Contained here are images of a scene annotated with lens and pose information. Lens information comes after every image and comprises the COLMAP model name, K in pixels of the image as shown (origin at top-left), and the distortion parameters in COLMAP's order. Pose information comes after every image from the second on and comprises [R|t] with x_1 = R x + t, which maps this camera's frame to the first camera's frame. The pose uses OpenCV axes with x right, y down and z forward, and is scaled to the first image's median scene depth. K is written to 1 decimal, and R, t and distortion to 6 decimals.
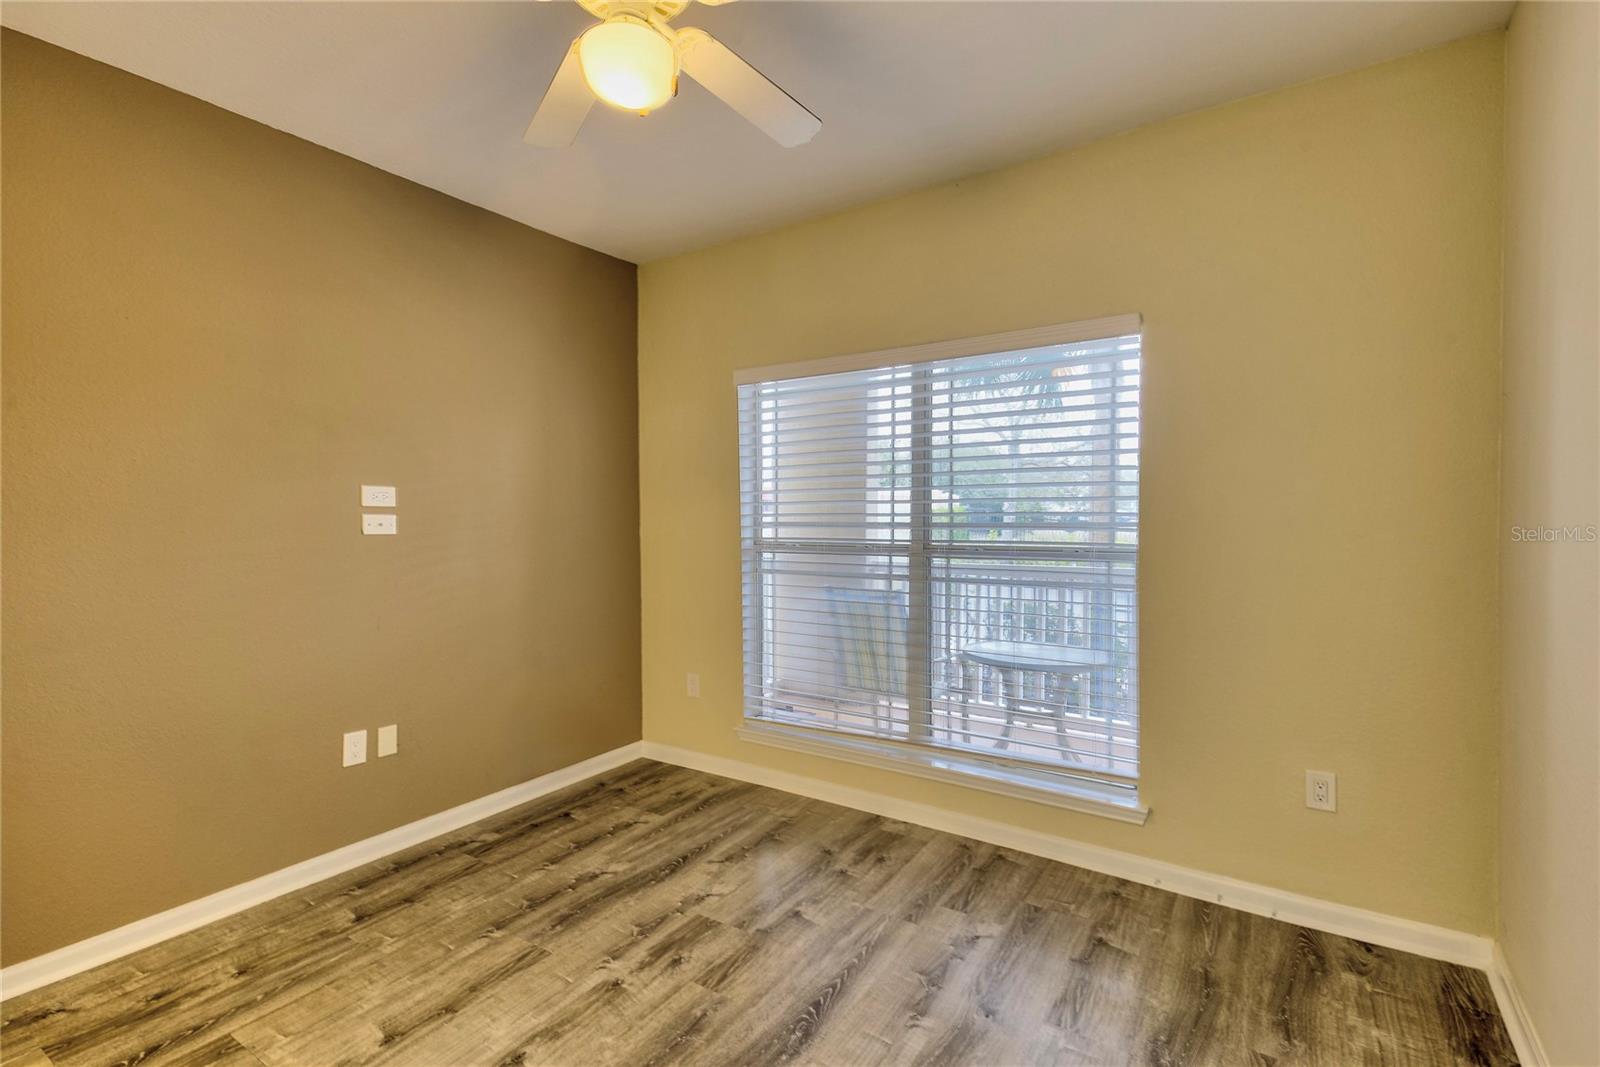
lens RADIAL K [[734.3, 0, 790.1], [0, 734.3, 525.7], [0, 0, 1]] dist [-0.030583, 0.002597]
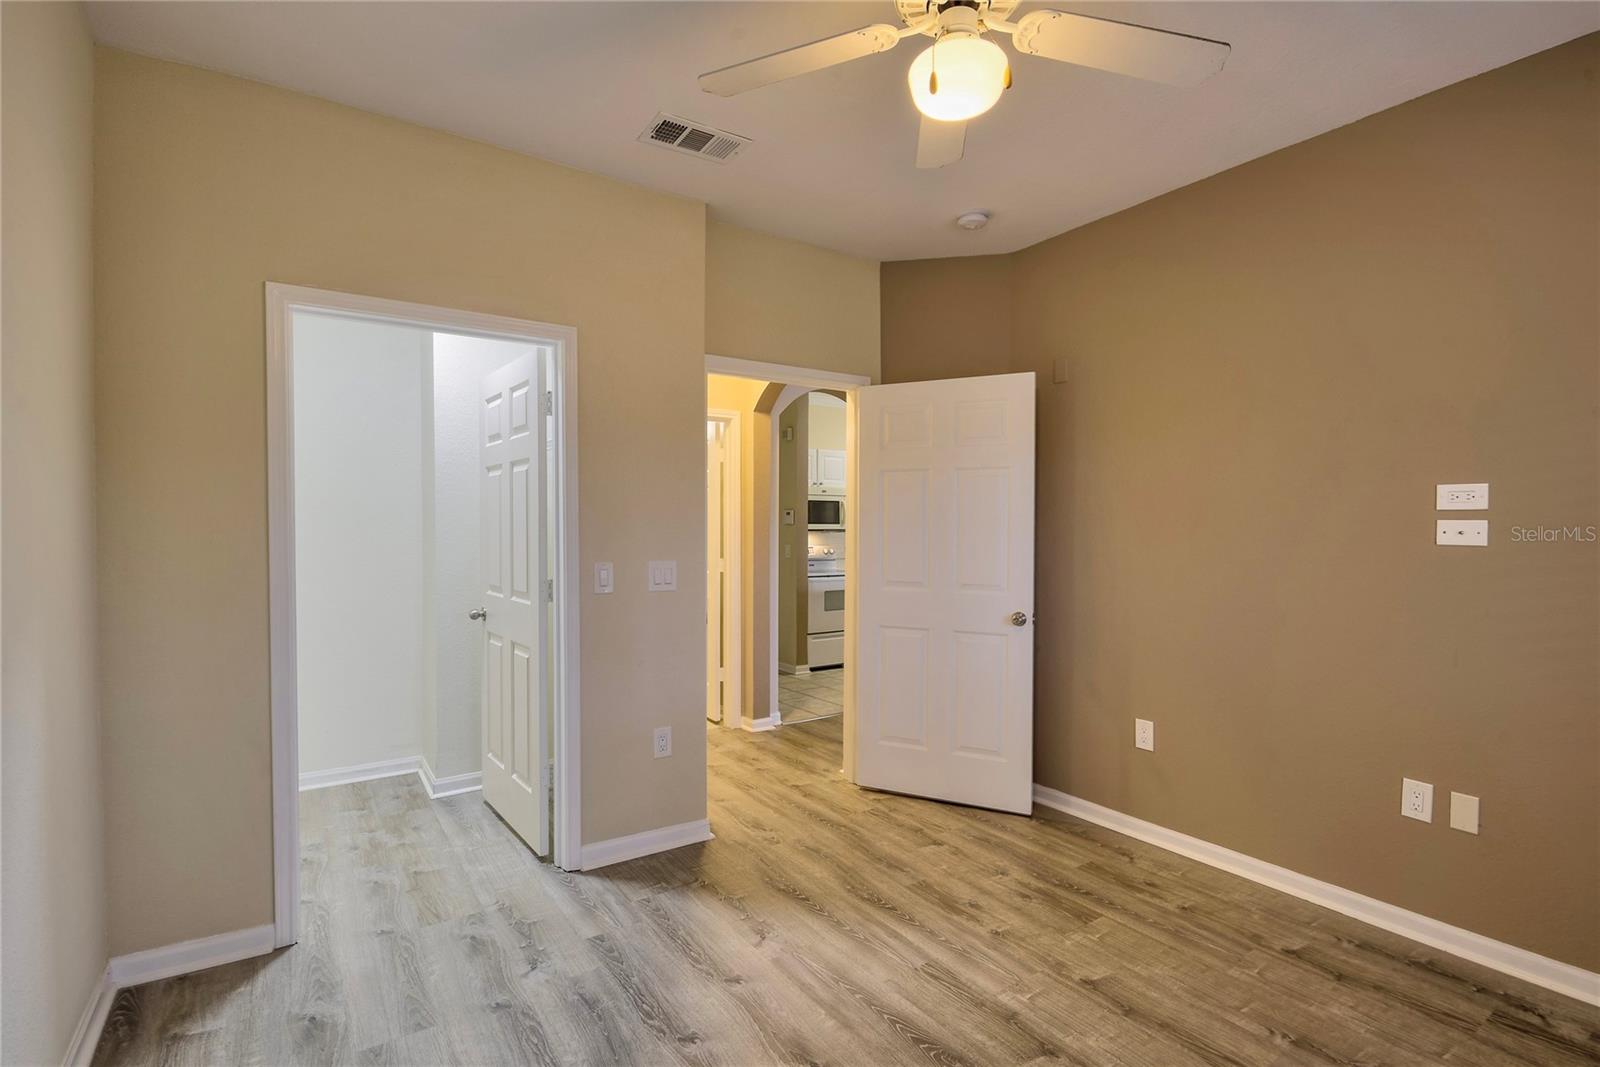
lens RADIAL K [[734.3, 0, 800.7], [0, 734.3, 539.4], [0, 0, 1]] dist [-0.030583, 0.002597]
pose [[-0.410653, 0.022217, -0.911521, 0.520170], [-0.001387, 0.999687, 0.024991, -0.015568], [0.911791, 0.011527, -0.410493, 0.815626]]
